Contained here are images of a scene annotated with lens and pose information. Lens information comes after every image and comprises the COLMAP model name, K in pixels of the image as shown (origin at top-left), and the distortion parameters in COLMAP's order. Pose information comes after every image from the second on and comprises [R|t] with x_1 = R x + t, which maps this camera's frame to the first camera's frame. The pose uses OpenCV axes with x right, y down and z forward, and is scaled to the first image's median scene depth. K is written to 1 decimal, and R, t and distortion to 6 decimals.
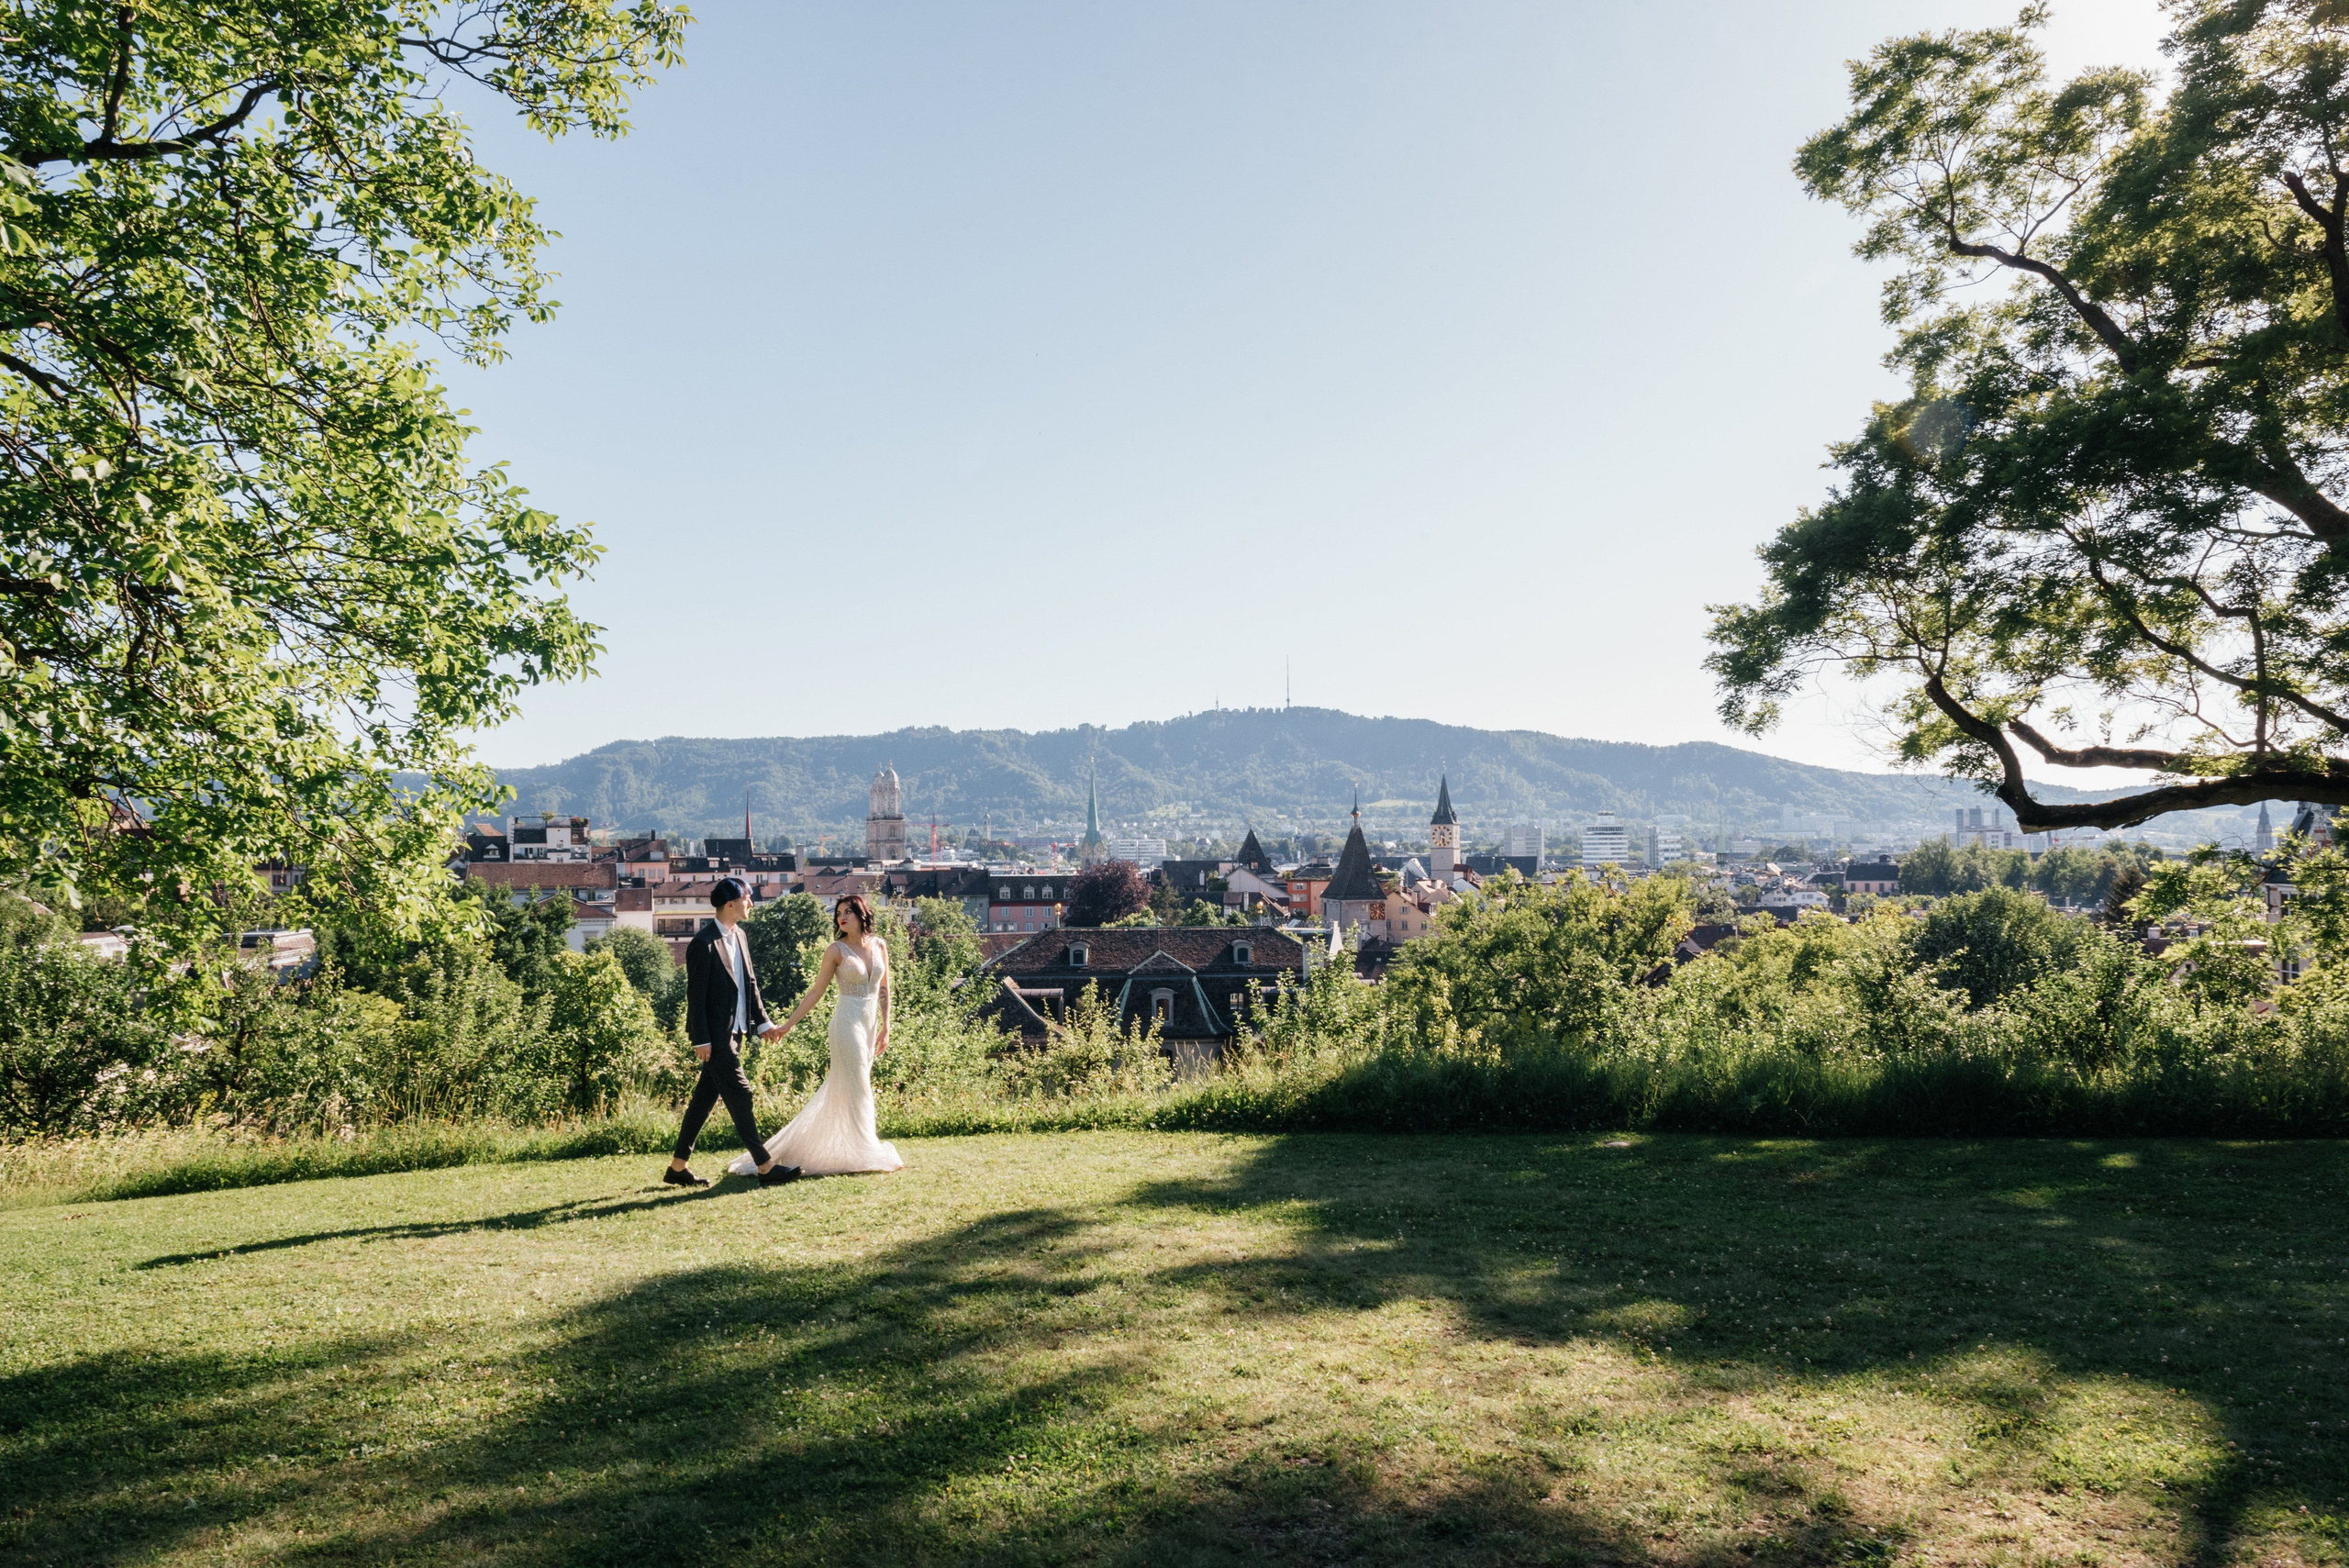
lens RADIAL K [[1717.6, 0, 1174.5], [0, 1717.6, 784.0], [0, 0, 1]] dist [-0.045904, -0.002785]
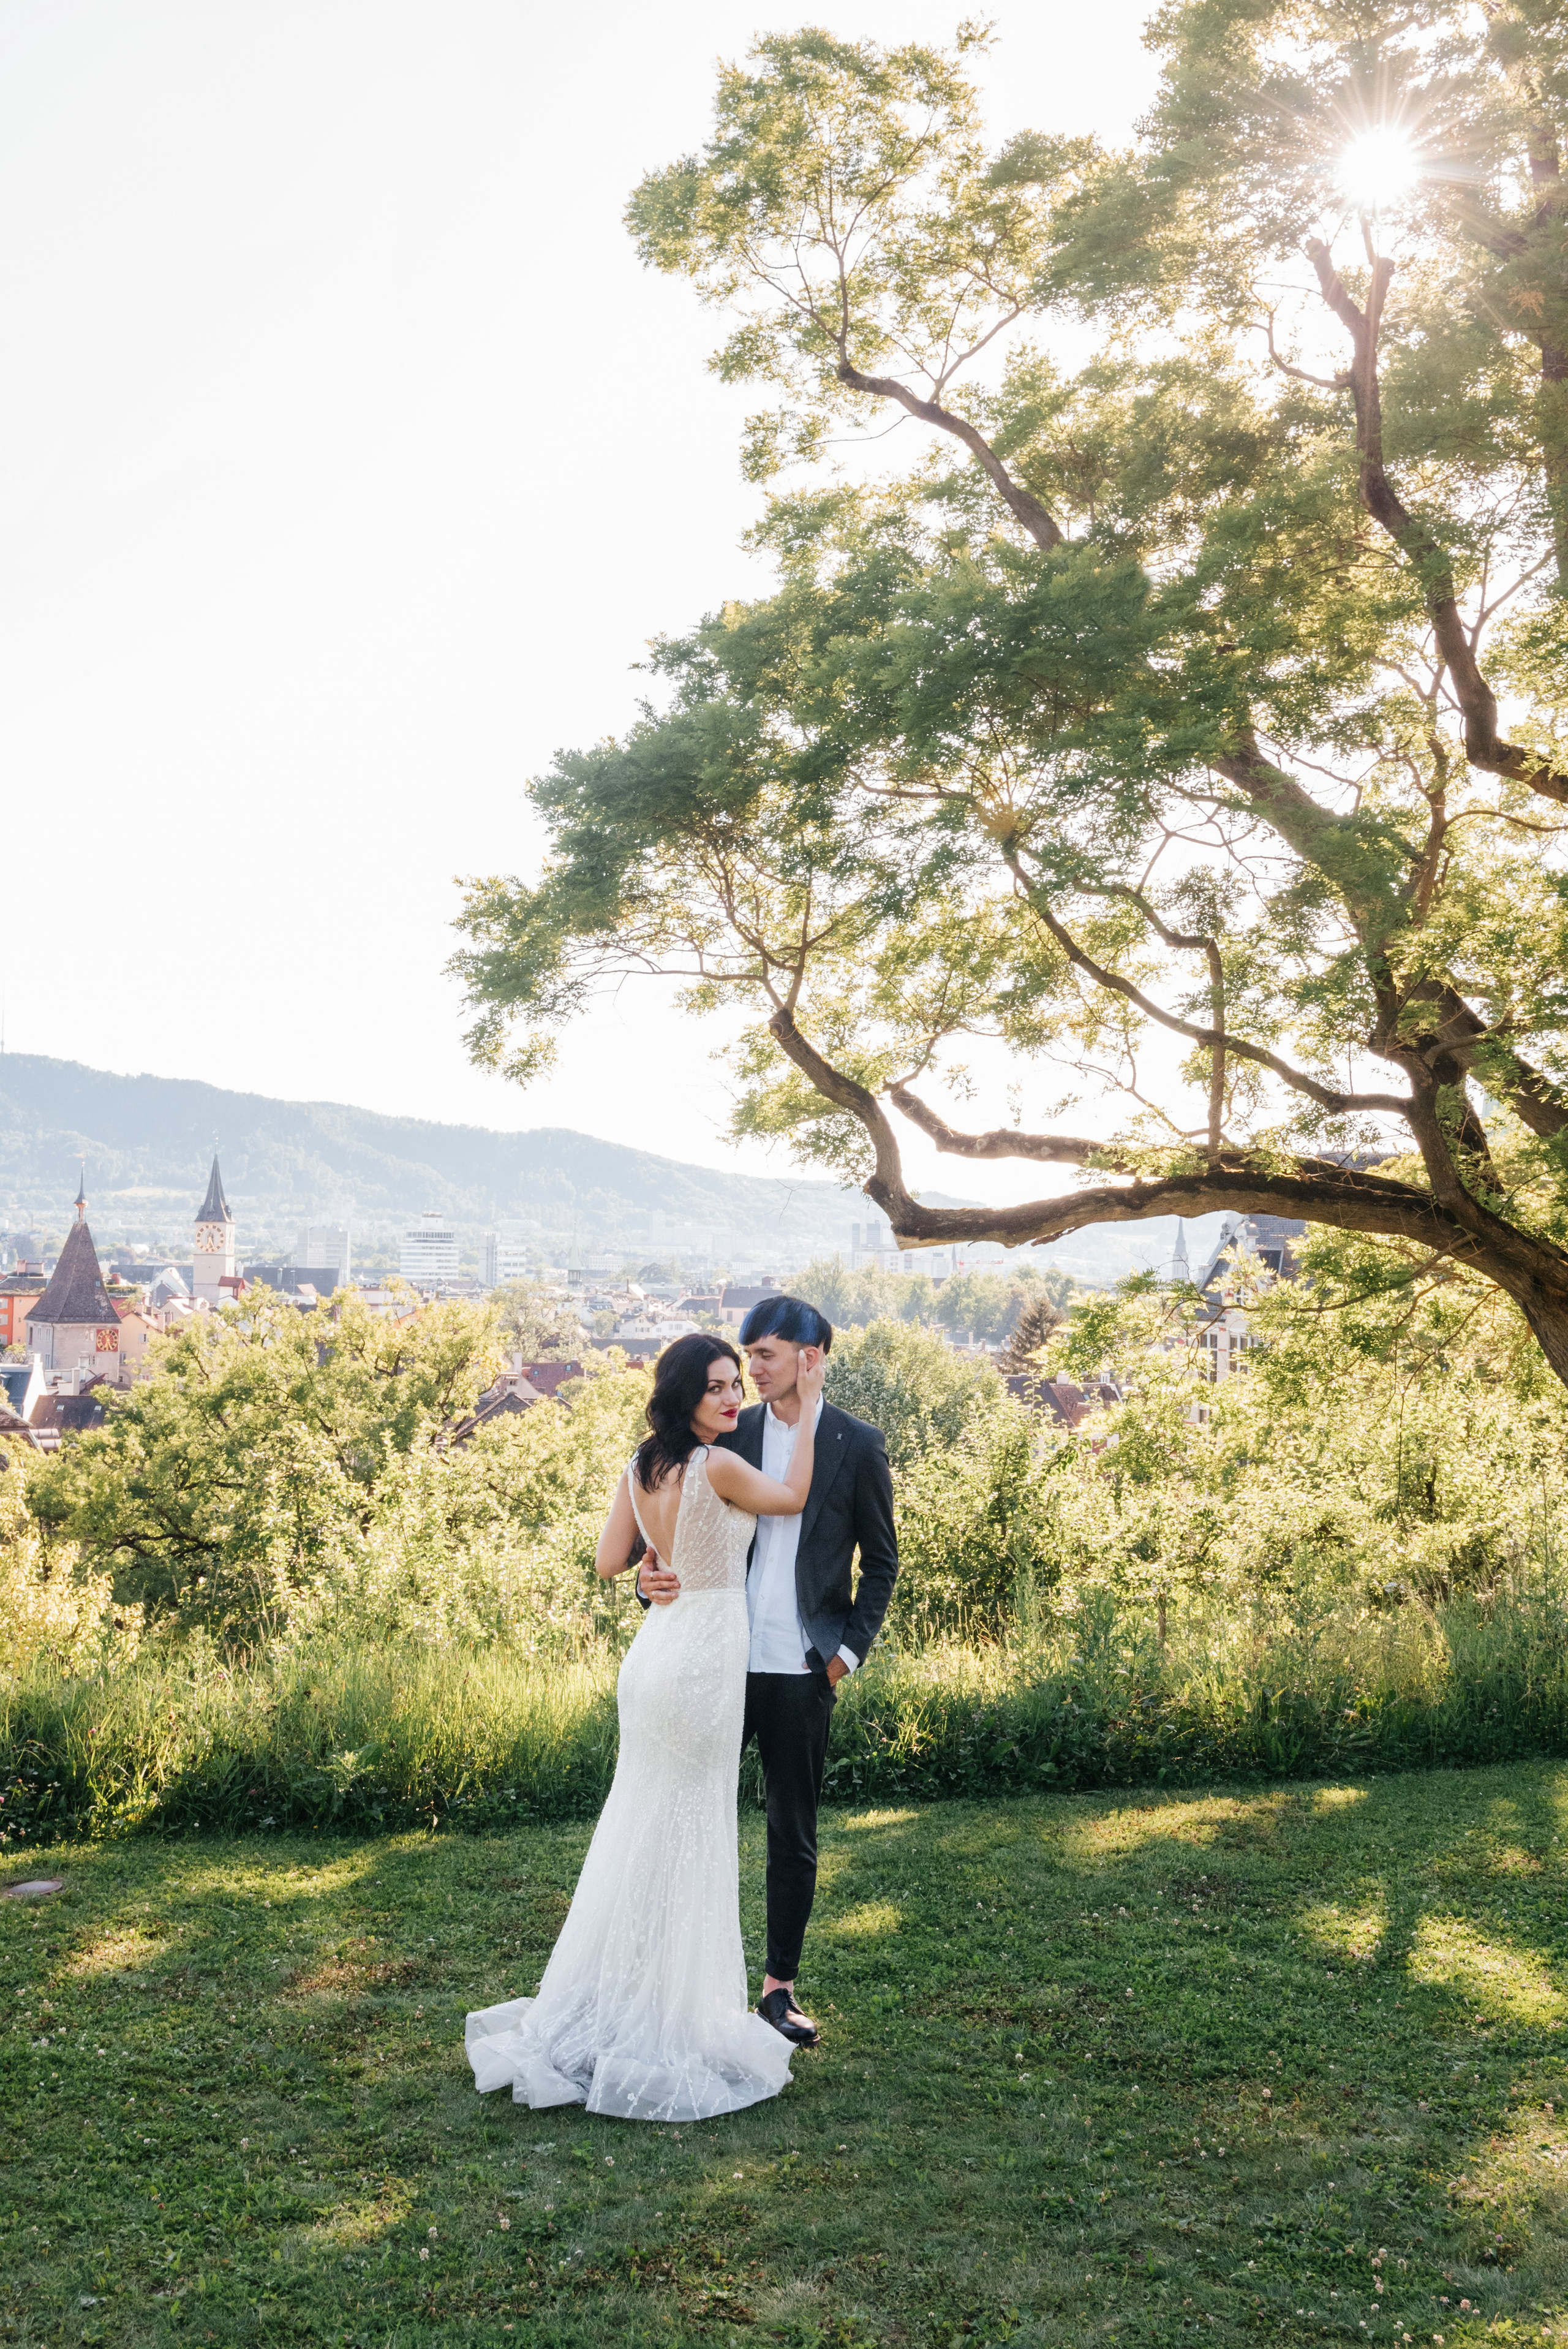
lens RADIAL K [[2207.8, 0, 784.0], [0, 2207.8, 1174.5], [0, 0, 1]] dist [0.012353, 0.001844]
pose [[0.921437, 0.038384, 0.386627, 0.045718], [-0.038243, 0.999236, -0.008060, 0.003250], [-0.386641, -0.007359, 0.922201, 0.081104]]
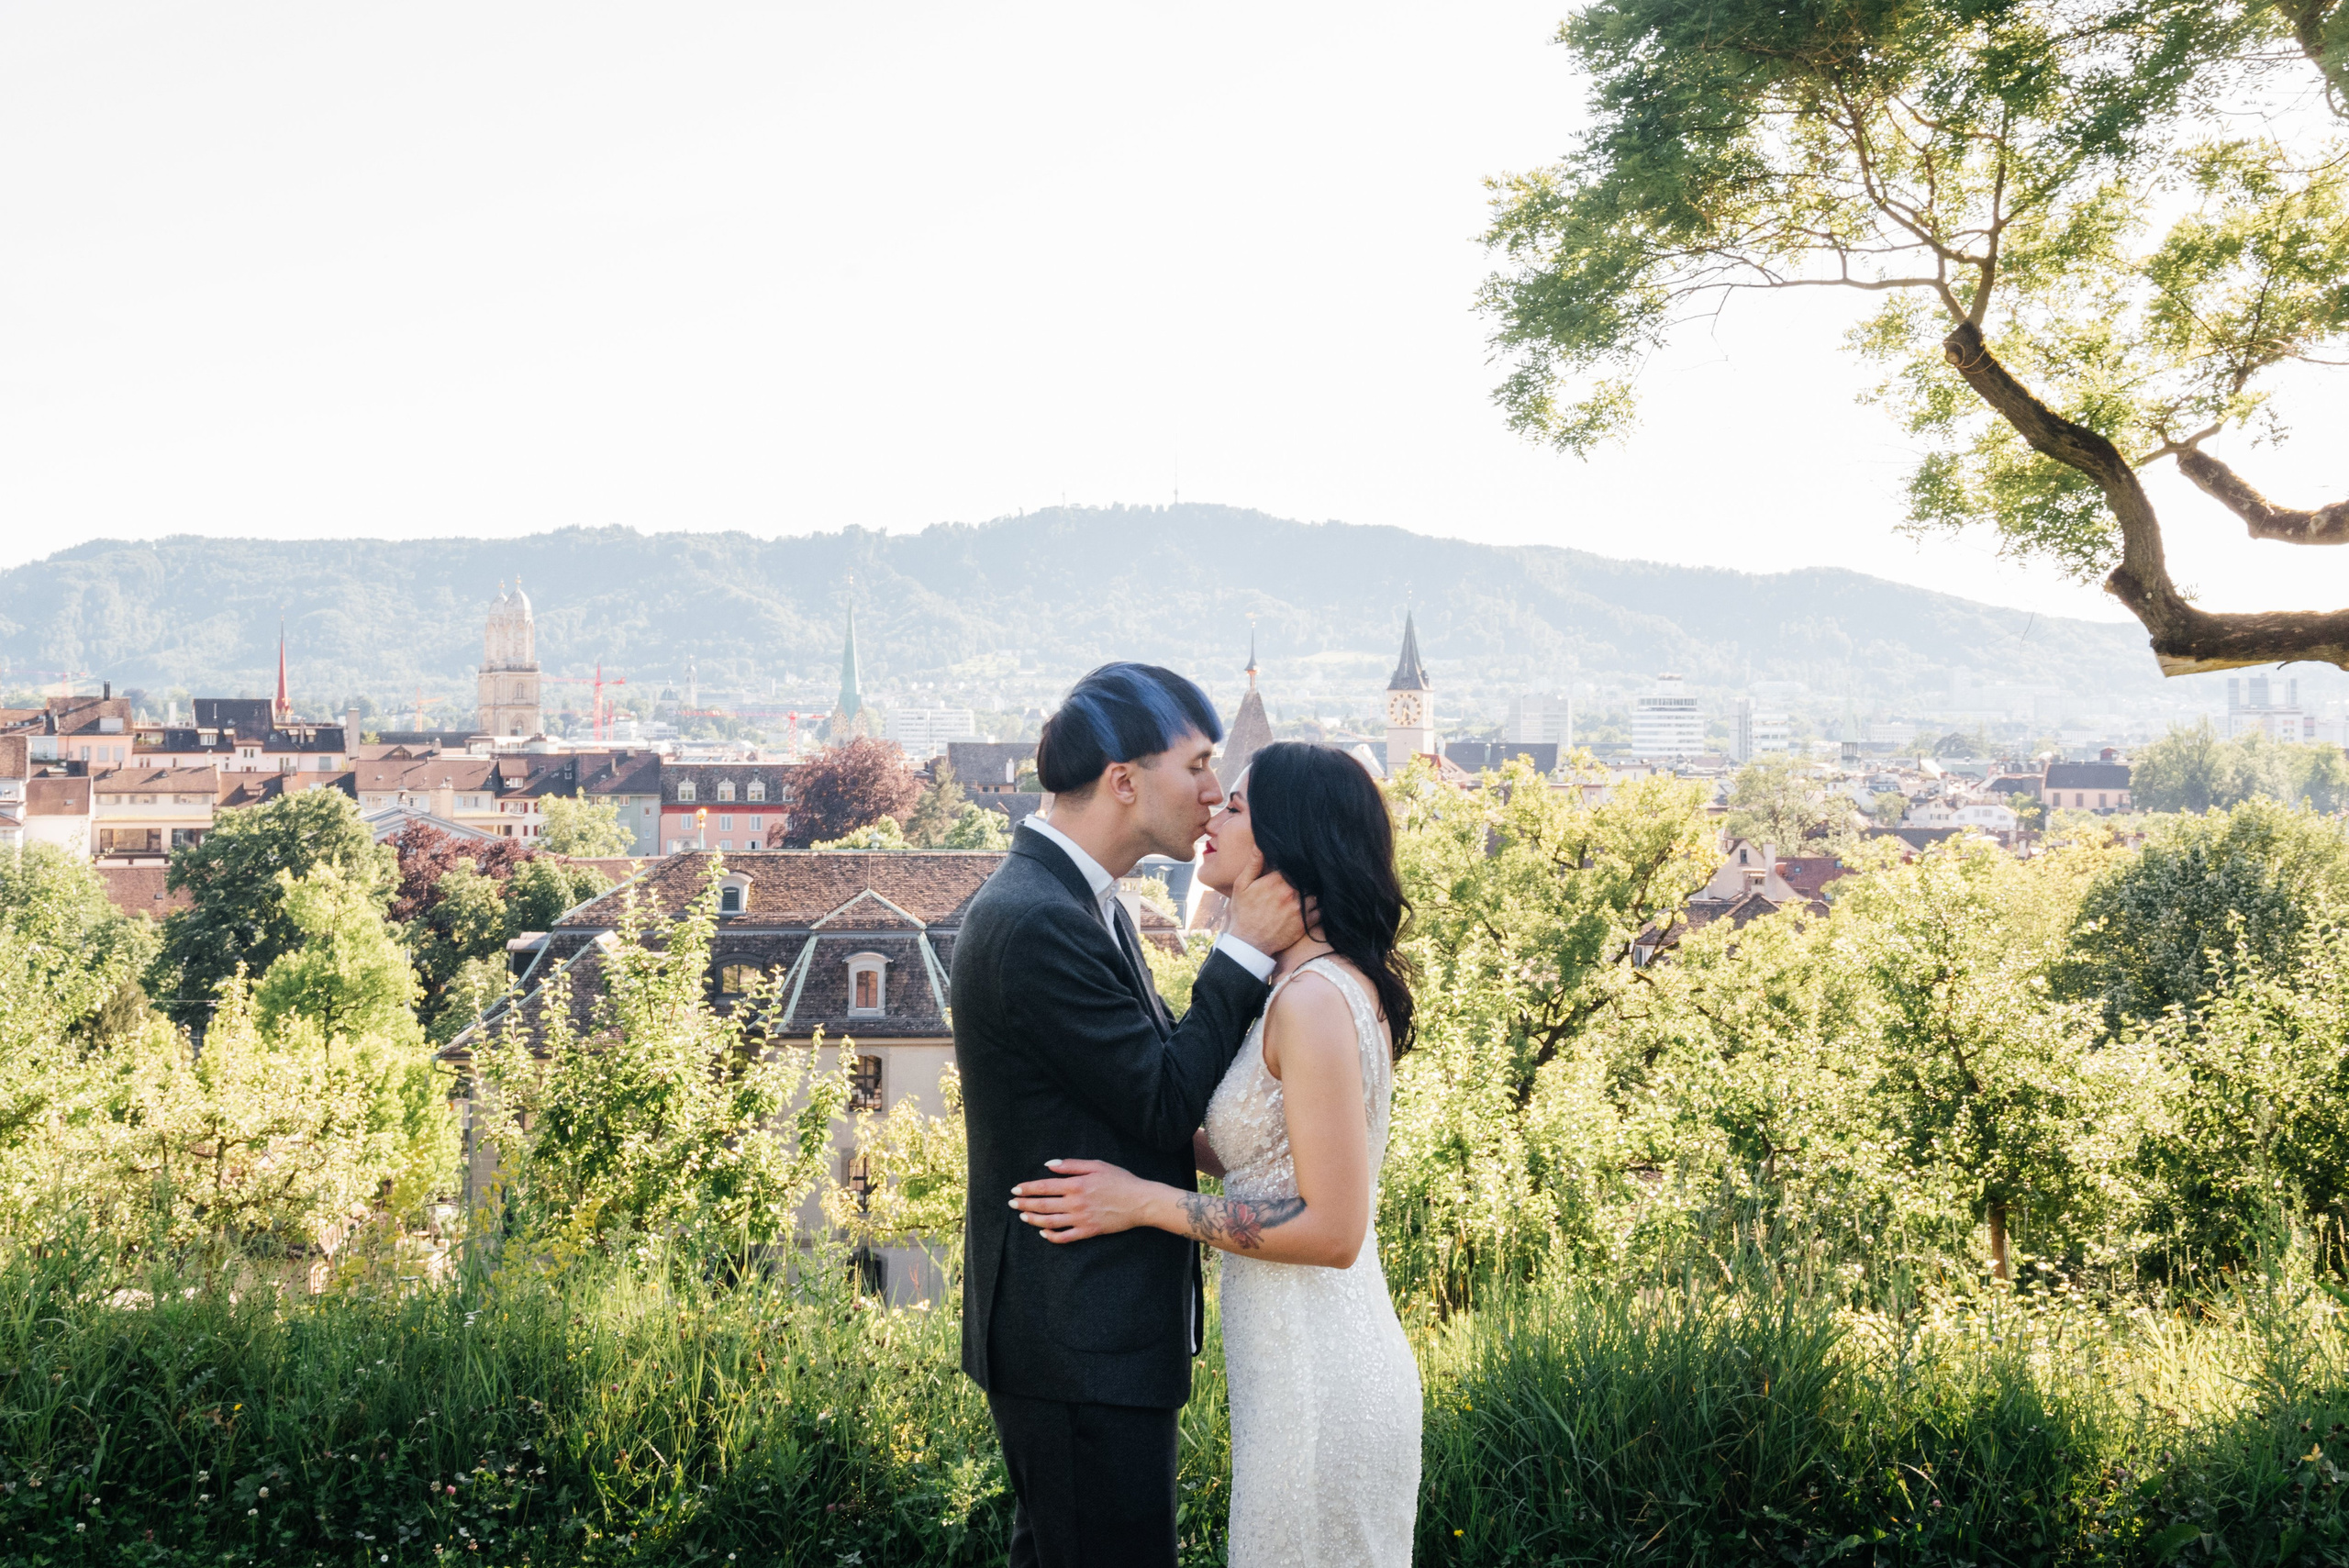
lens RADIAL K [[2629.7, 0, 1133.1], [0, 2629.7, 662.7], [0, 0, 1]] dist [0.018274, 0.000828]
pose [[0.999420, 0.012991, 0.031483, 0.080097], [-0.013388, 0.999833, 0.012442, 0.007978], [-0.031316, -0.012856, 0.999427, 0.121503]]
